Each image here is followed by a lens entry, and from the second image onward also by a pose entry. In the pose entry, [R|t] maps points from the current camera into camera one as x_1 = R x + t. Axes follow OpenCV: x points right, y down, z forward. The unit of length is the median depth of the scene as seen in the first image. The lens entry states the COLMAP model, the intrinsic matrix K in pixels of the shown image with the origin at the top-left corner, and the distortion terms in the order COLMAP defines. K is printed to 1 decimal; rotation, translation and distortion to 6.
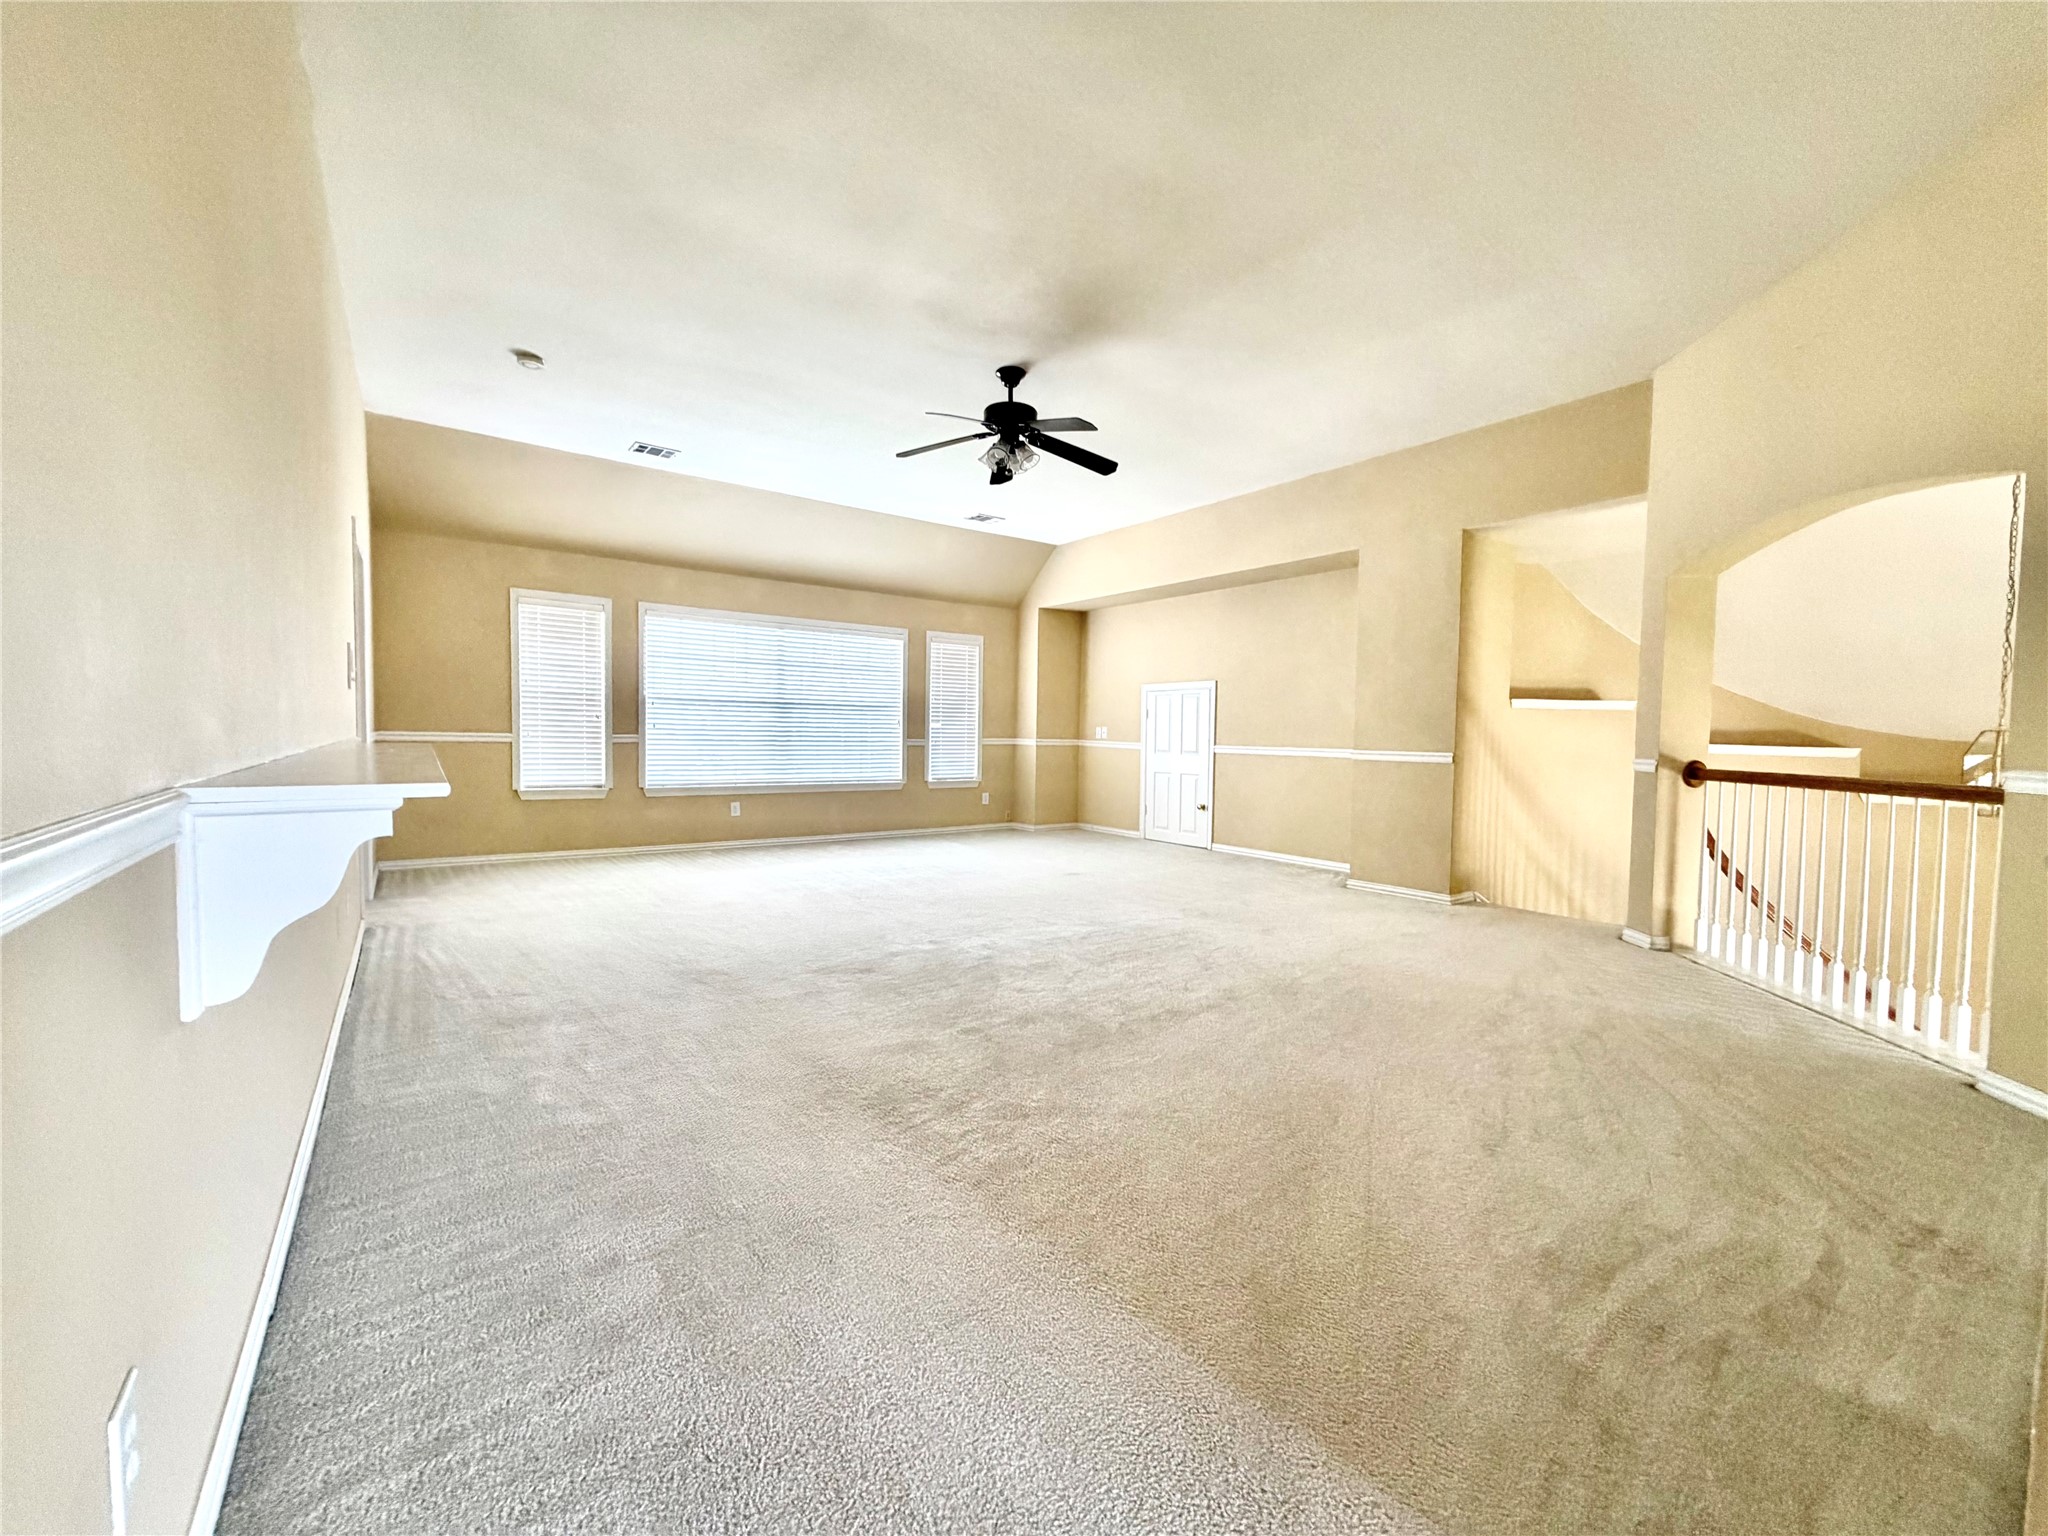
lens RADIAL K [[817.9, 0, 1018.9], [0, 817.9, 769.9], [0, 0, 1]] dist [0.002596, 0.000093]
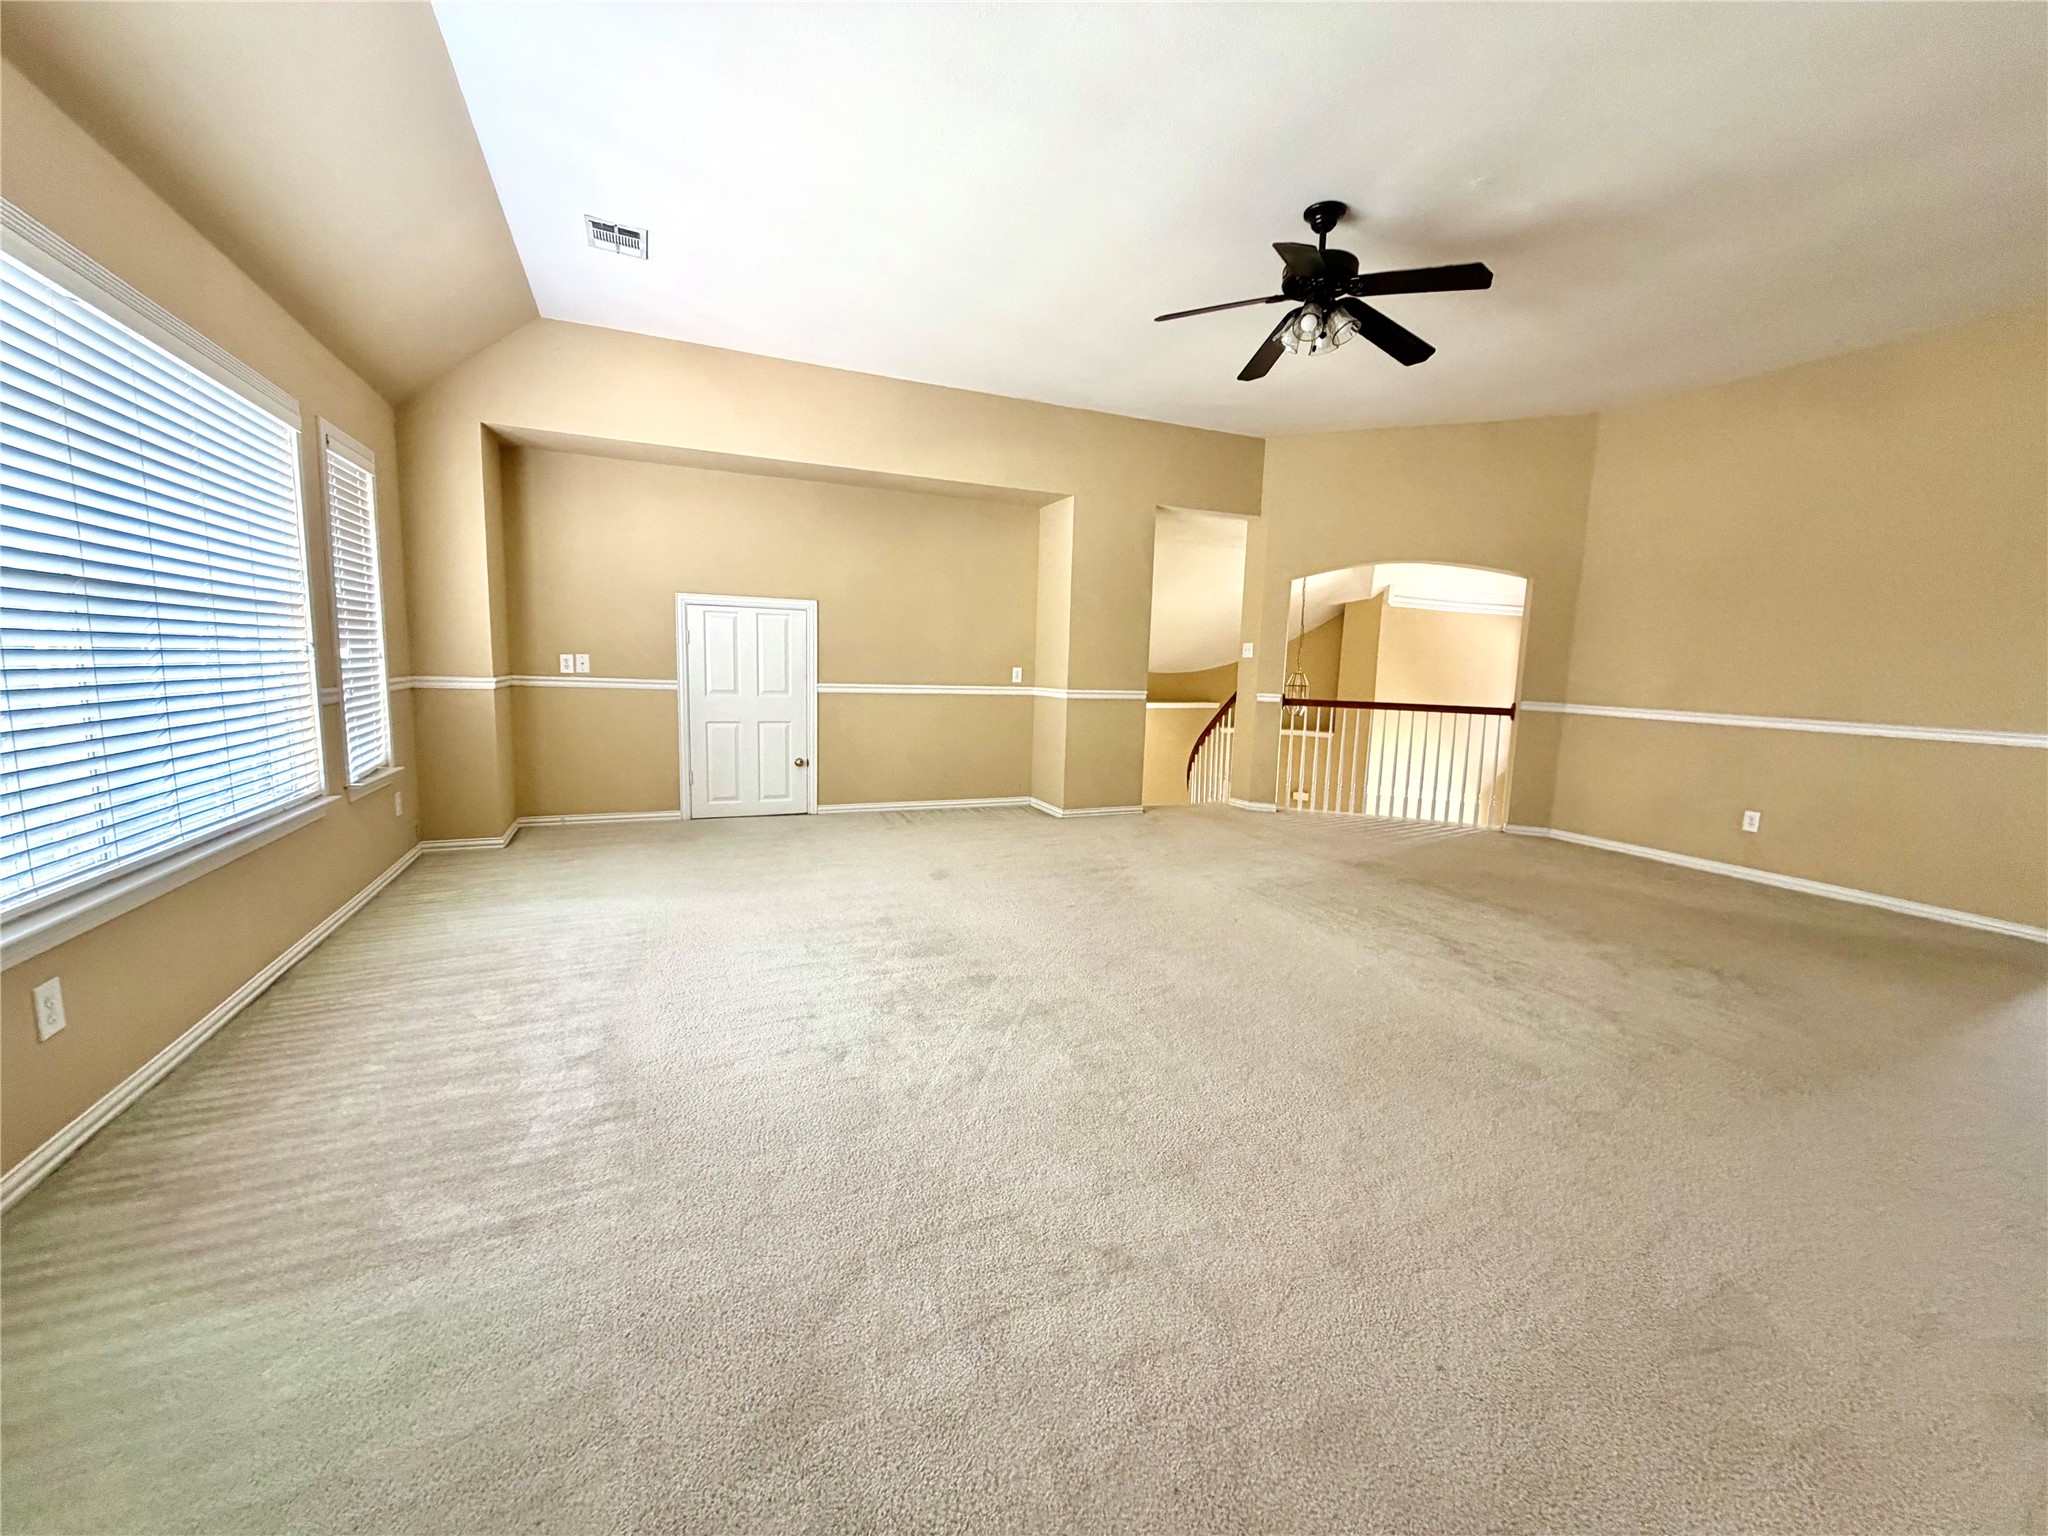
lens RADIAL K [[816.3, 0, 1020.5], [0, 816.3, 743.0], [0, 0, 1]] dist [0.000854, -0.000015]
pose [[0.243150, -0.095699, 0.965256, -0.479928], [0.023912, 0.995410, 0.092665, -0.040702], [-0.969694, 0.000549, 0.244322, 0.610234]]
